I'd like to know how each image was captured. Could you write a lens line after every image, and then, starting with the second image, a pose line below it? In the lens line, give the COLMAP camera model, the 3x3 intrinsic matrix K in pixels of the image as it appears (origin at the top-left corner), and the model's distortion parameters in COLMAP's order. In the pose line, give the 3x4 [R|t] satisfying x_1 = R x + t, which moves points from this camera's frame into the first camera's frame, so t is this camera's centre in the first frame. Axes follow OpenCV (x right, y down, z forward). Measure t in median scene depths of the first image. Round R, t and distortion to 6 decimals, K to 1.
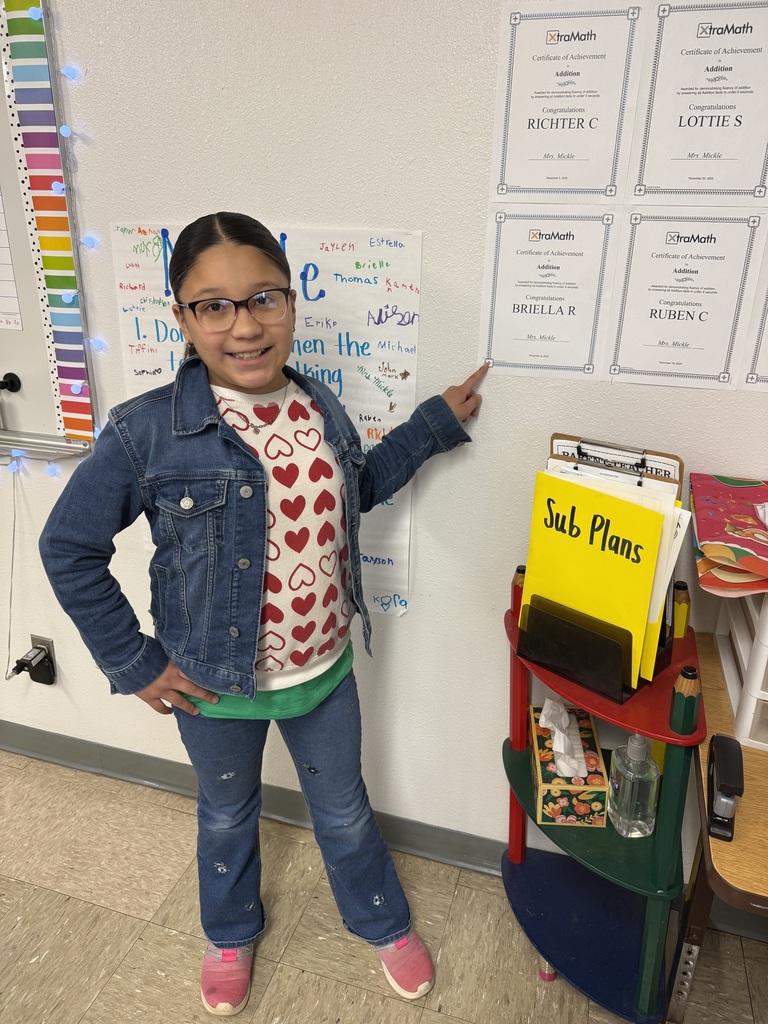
lens RADIAL K [[724.8, 0, 392.6], [0, 724.8, 515.6], [0, 0, 1]] dist [0.022855, -0.038340]
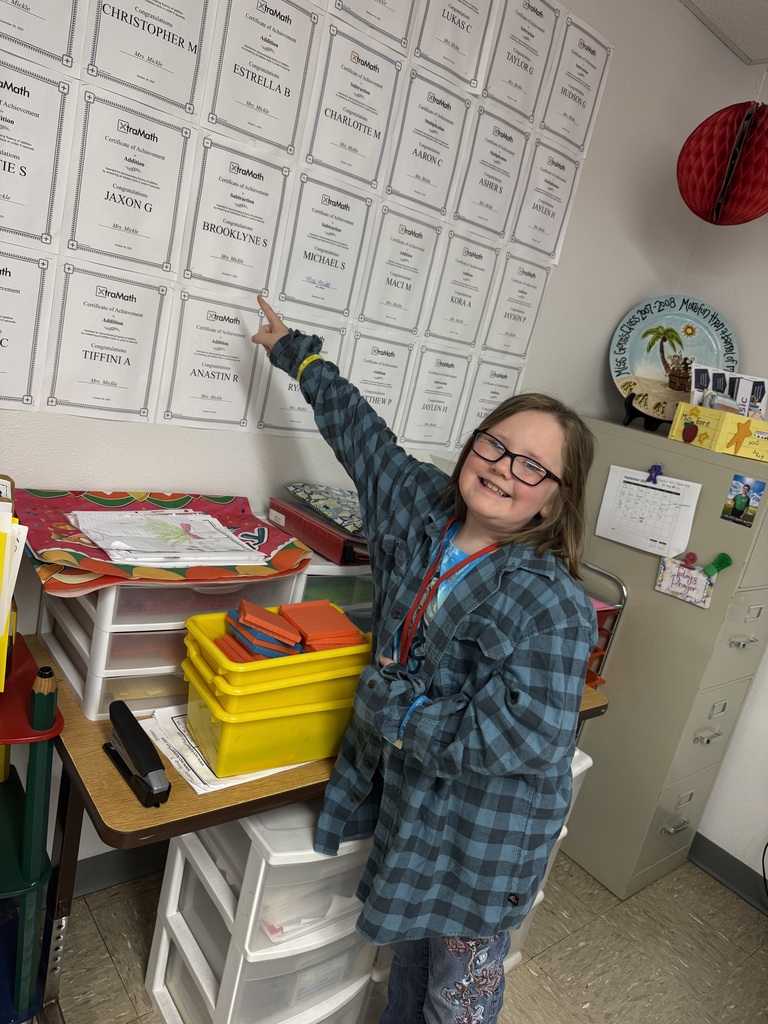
lens RADIAL K [[724.8, 0, 381.0], [0, 724.8, 511.1], [0, 0, 1]] dist [0.022855, -0.038340]
pose [[0.547172, -0.101311, 0.830866, -0.161603], [0.099610, 0.993475, 0.055539, -0.028629], [-0.831072, 0.052374, 0.553693, -0.033529]]
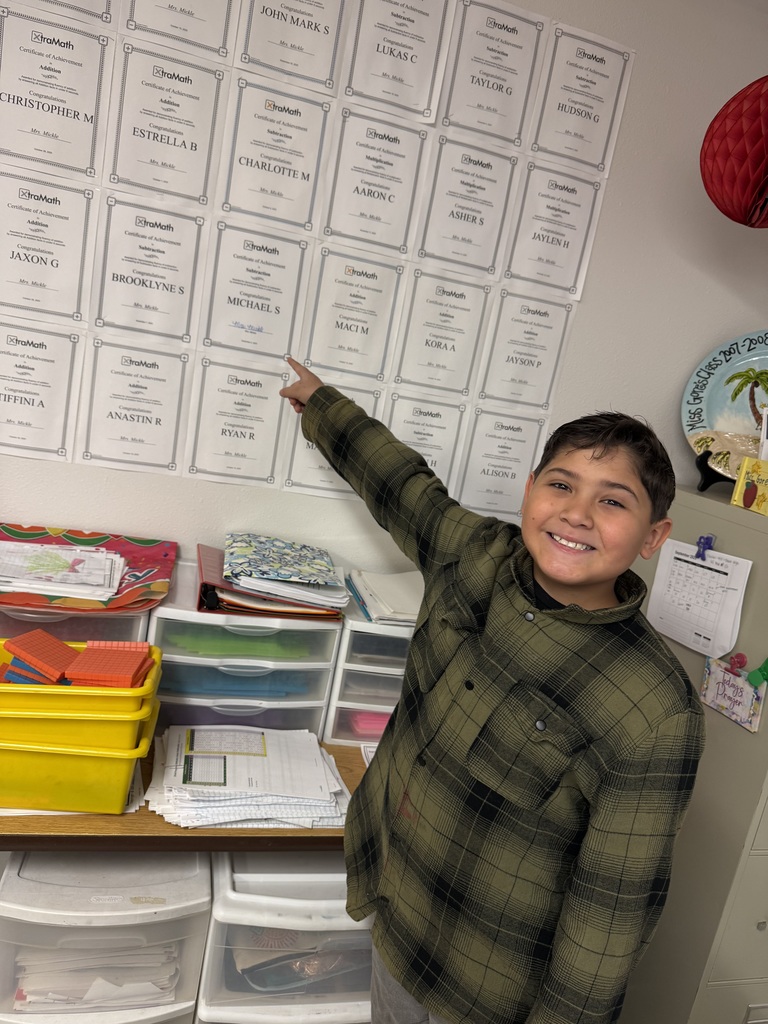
lens RADIAL K [[724.8, 0, 387.5], [0, 724.8, 515.0], [0, 0, 1]] dist [0.022855, -0.038340]
pose [[0.832799, 0.028997, 0.552816, 0.364324], [0.038046, 0.993268, -0.109415, 0.096166], [-0.552267, 0.112153, 0.826089, -0.376639]]
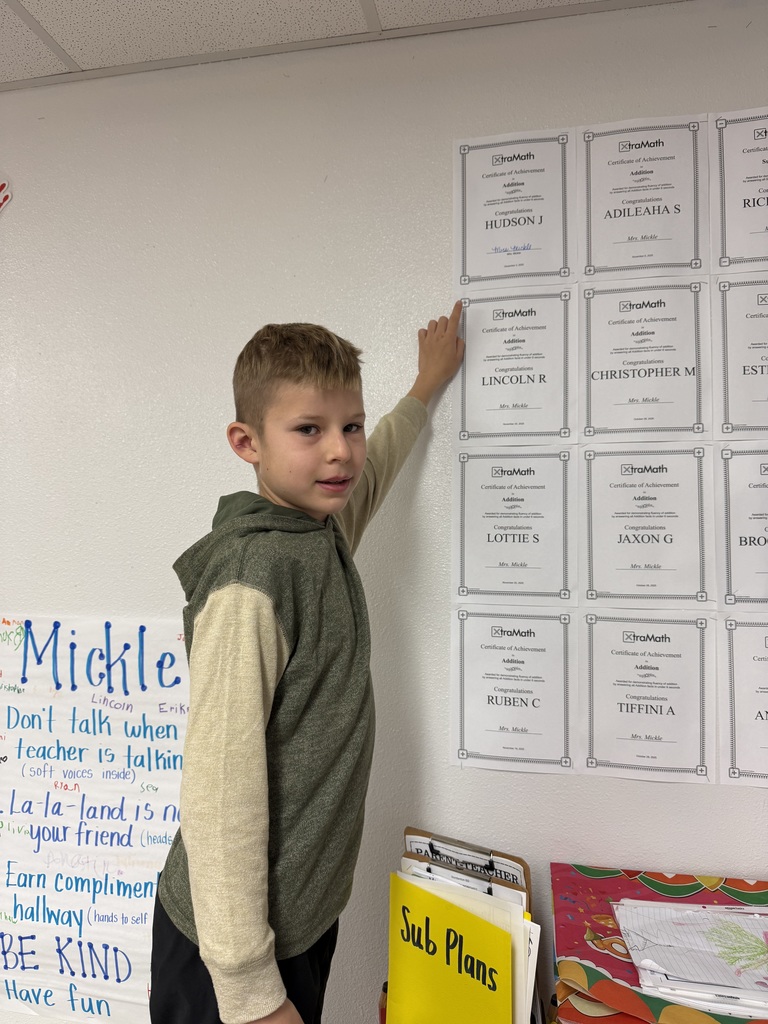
lens RADIAL K [[724.8, 0, 379.6], [0, 724.8, 513.0], [0, 0, 1]] dist [0.022855, -0.038340]
pose [[0.995202, -0.004693, 0.097730, 0.087892], [0.044713, 0.910266, -0.411603, -0.089634], [-0.087029, 0.413998, 0.906108, -0.046326]]
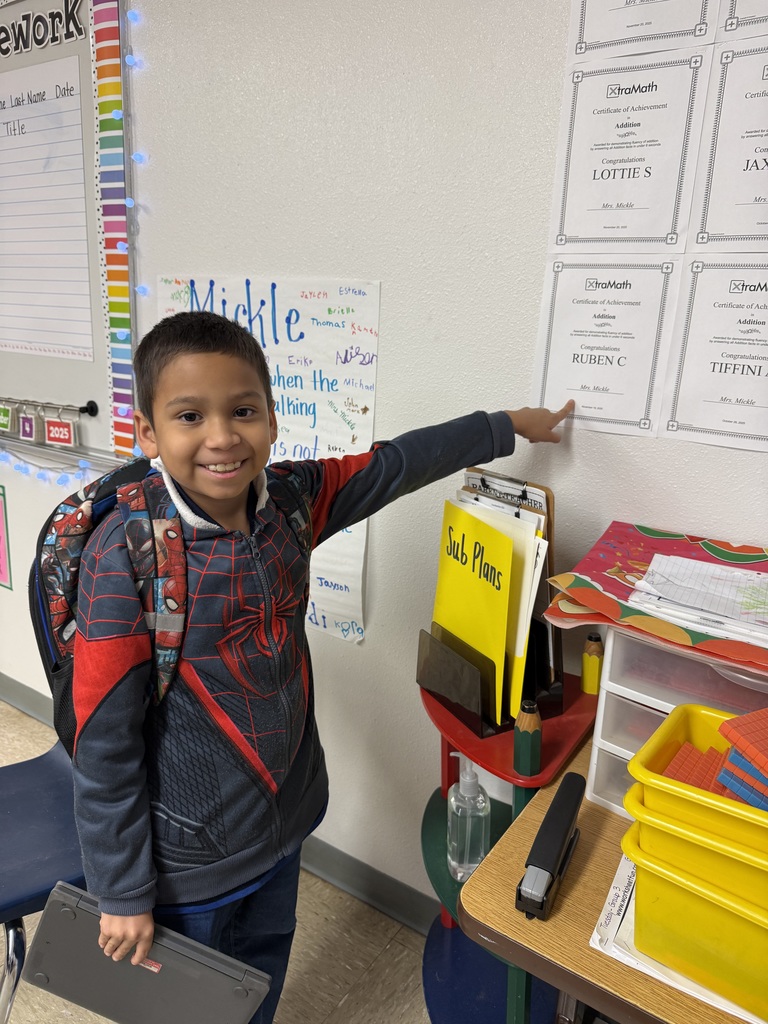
lens RADIAL K [[724.8, 0, 381.1], [0, 724.8, 510.7], [0, 0, 1]] dist [0.022855, -0.038340]
pose [[0.958523, 0.095822, -0.268426, 0.354765], [-0.129417, 0.985430, -0.110360, 0.071715], [0.253940, 0.140521, 0.956958, -0.006847]]
